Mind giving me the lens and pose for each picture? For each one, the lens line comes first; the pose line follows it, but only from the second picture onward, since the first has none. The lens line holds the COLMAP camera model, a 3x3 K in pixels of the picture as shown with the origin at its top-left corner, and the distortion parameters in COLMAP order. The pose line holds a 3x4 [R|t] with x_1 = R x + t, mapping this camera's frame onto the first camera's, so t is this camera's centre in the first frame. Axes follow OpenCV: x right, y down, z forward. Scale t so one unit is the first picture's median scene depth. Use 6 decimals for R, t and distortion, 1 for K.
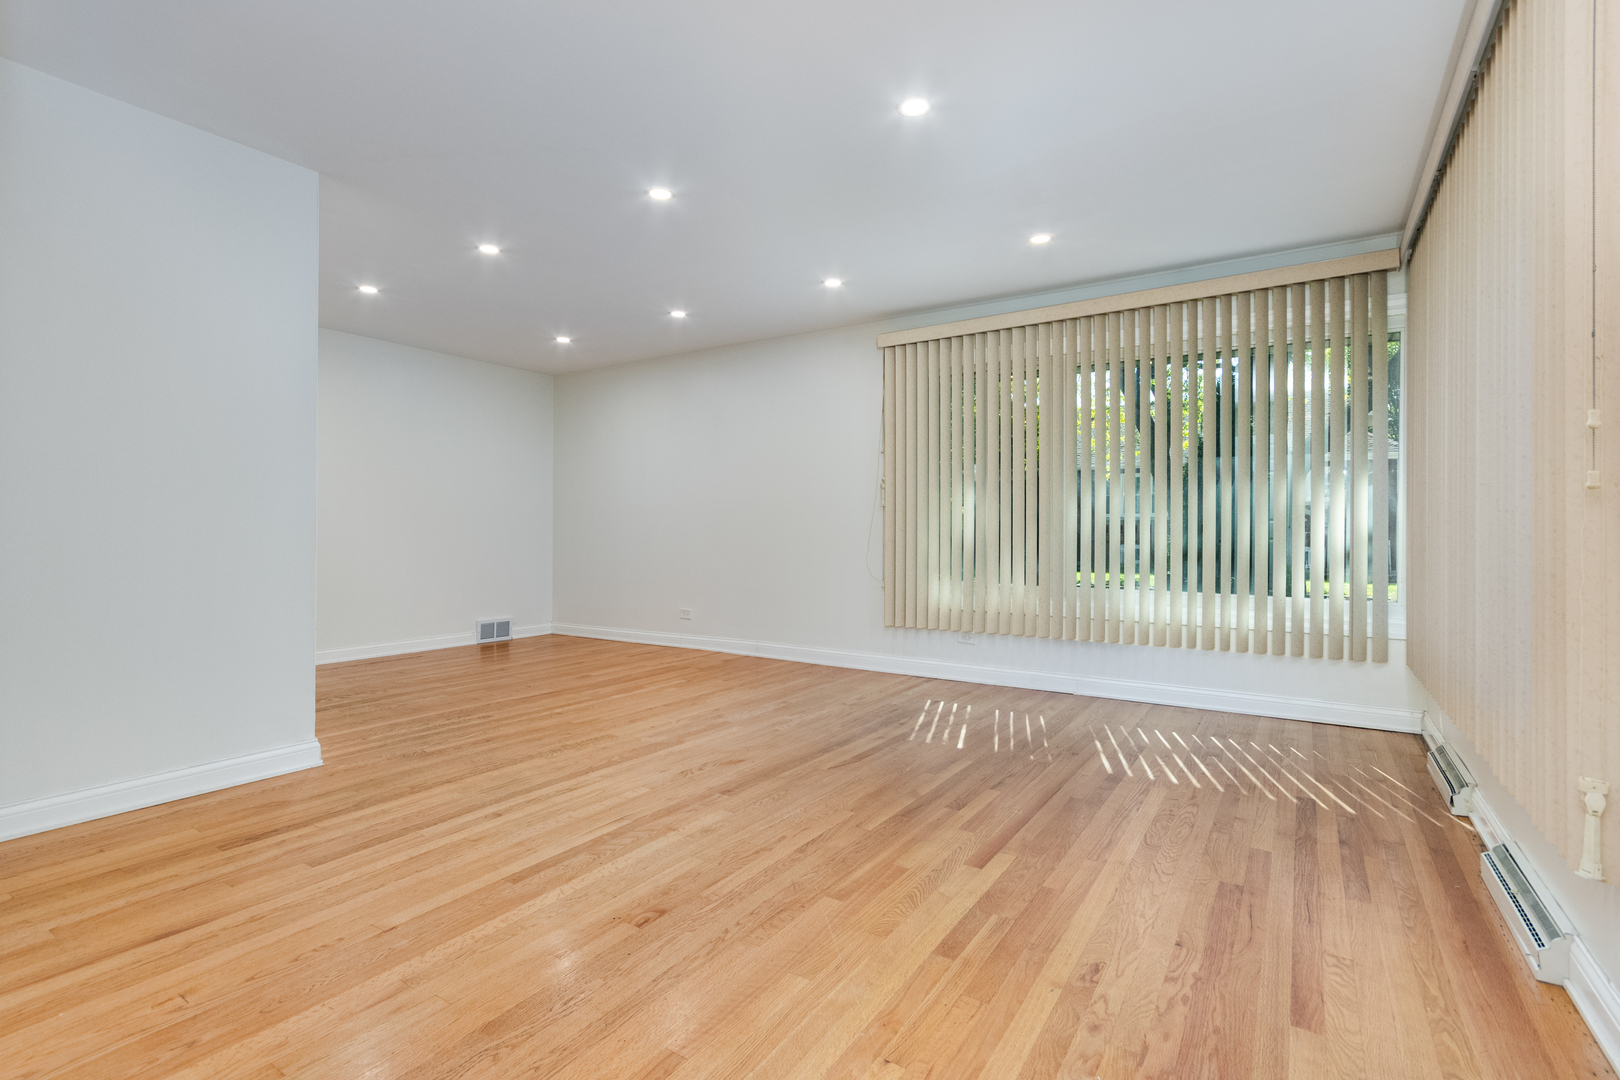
lens RADIAL K [[760.5, 0, 805.7], [0, 760.5, 536.7], [0, 0, 1]] dist [-0.000691, 0.000233]
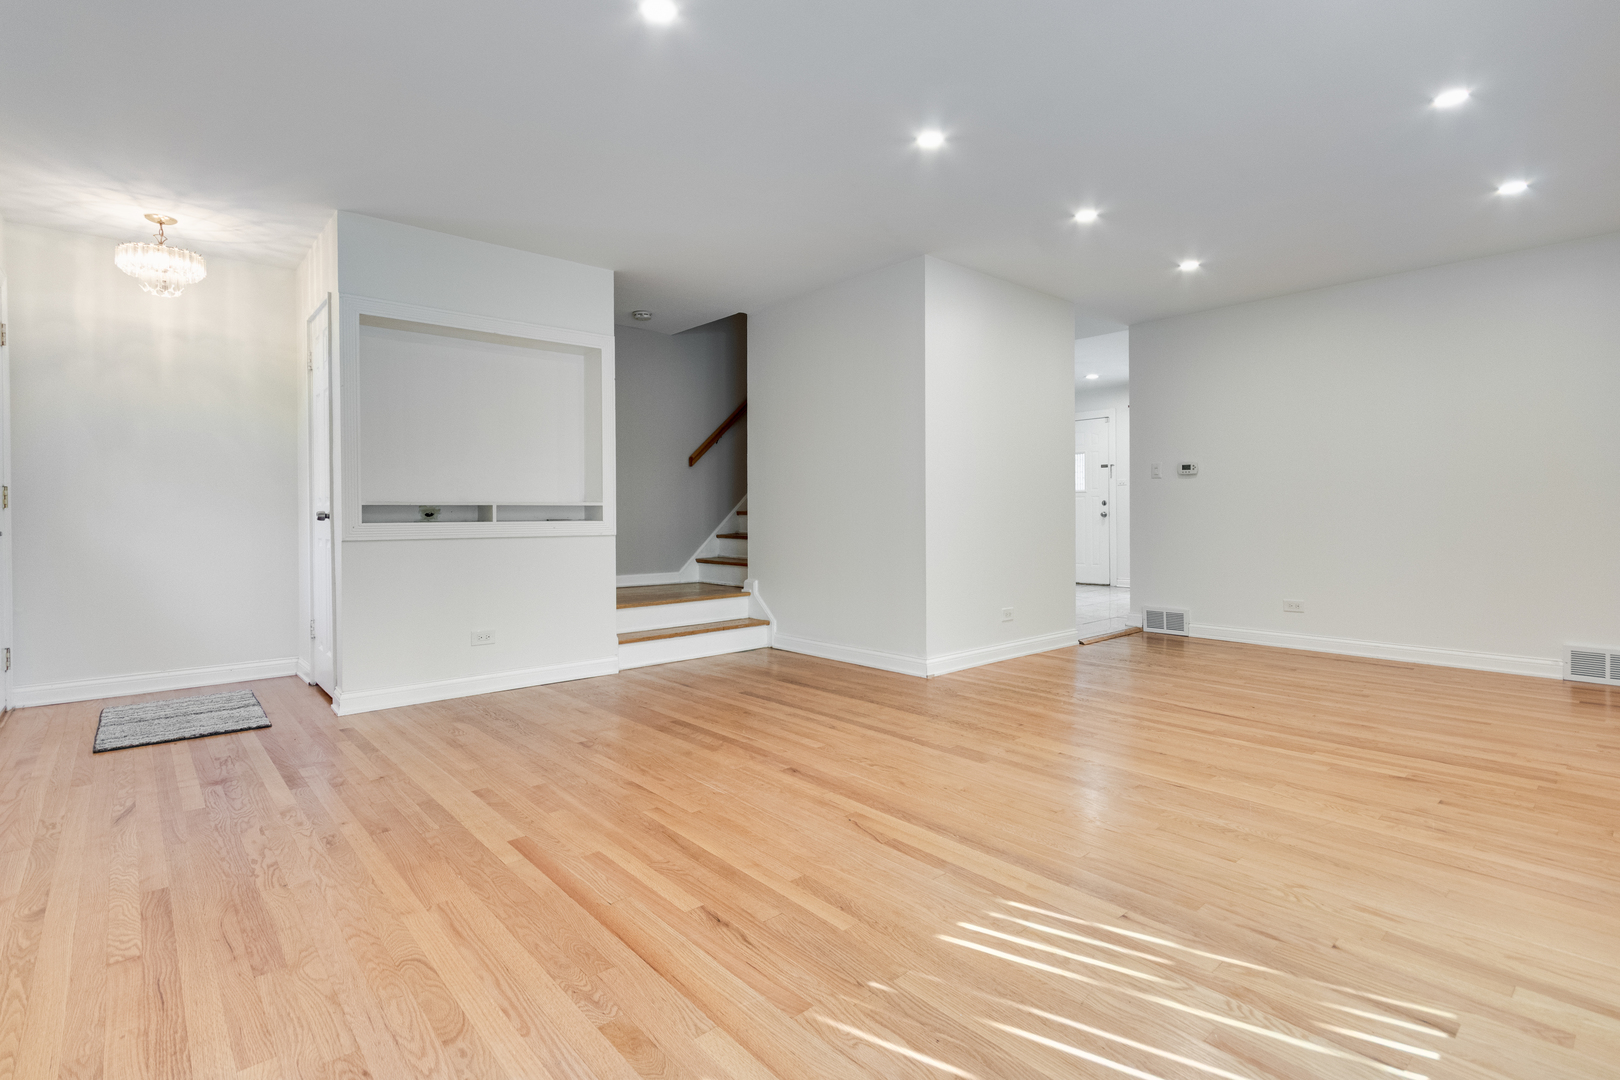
lens RADIAL K [[774.0, 0, 809.2], [0, 774.0, 526.6], [0, 0, 1]] dist [0.000259, 0.000186]
pose [[-0.265243, 0.014659, -0.964070, 0.855239], [0.000991, 0.999888, 0.014931, 0.000216], [0.964181, 0.003005, -0.265228, 1.273248]]
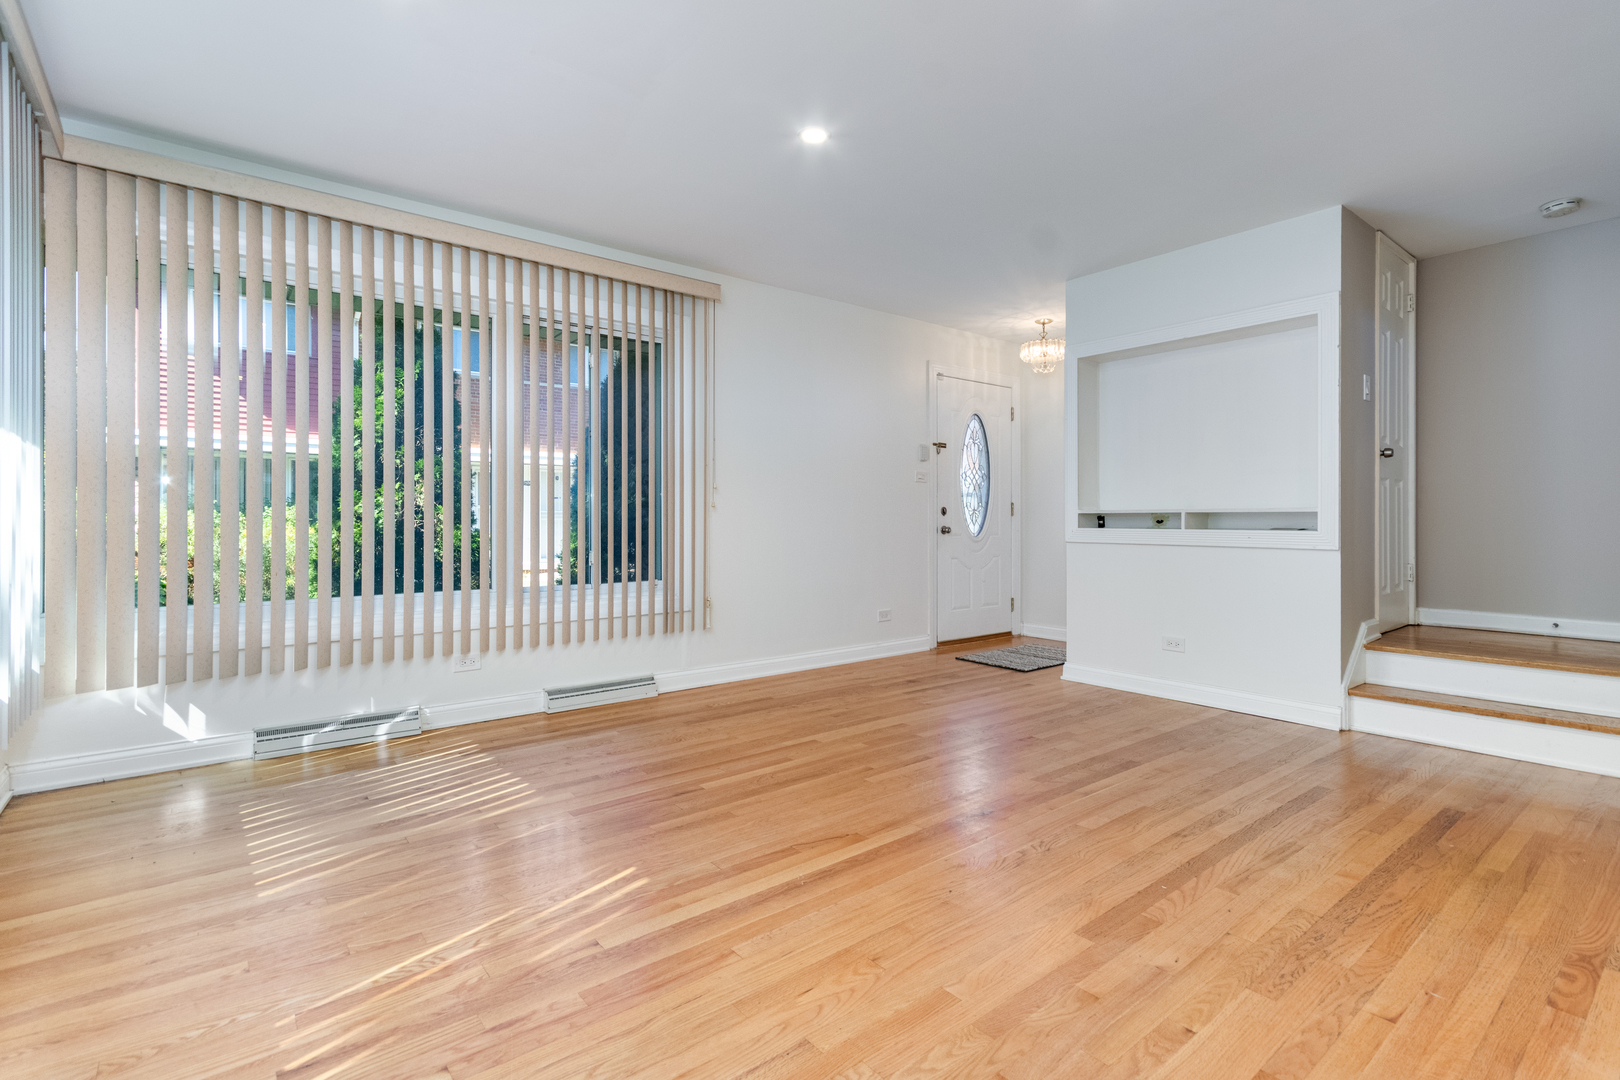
lens RADIAL K [[760.5, 0, 811.8], [0, 760.5, 531.5], [0, 0, 1]] dist [-0.000691, 0.000233]
pose [[-0.948927, -0.005352, 0.315451, -0.188524], [0.000243, 0.999843, 0.017693, -0.008488], [-0.315497, 0.016866, -0.948777, 1.877732]]
